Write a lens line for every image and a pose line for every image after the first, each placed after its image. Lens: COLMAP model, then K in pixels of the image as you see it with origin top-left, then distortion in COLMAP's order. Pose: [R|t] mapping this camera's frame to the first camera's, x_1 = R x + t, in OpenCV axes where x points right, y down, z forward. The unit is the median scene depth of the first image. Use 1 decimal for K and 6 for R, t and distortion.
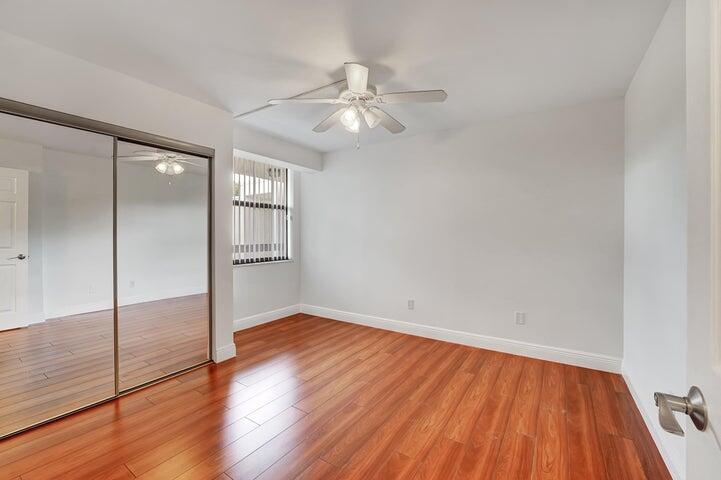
lens RADIAL K [[299.8, 0, 360.5], [0, 299.8, 240.0], [0, 0, 1]] dist [-0.008740, -0.000792]
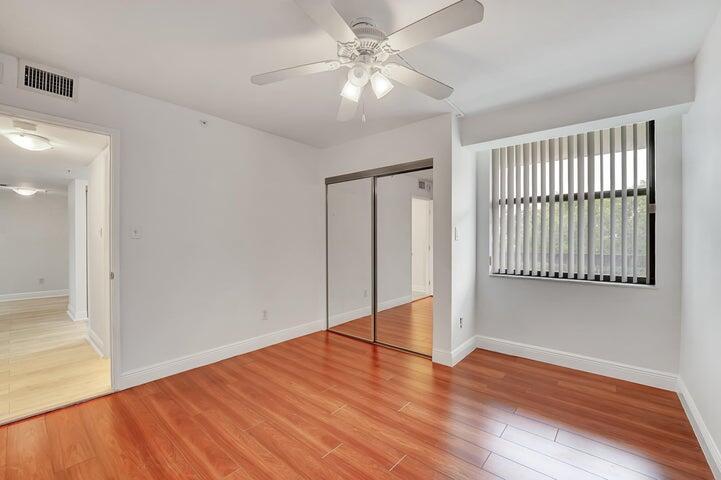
lens RADIAL K [[299.8, 0, 360.5], [0, 299.8, 240.0], [0, 0, 1]] dist [-0.008740, -0.000792]
pose [[-0.108492, -0.001297, -0.994097, 0.712755], [-0.013926, 0.999903, 0.000215, -0.014977], [0.994000, 0.013868, -0.108499, 1.030138]]
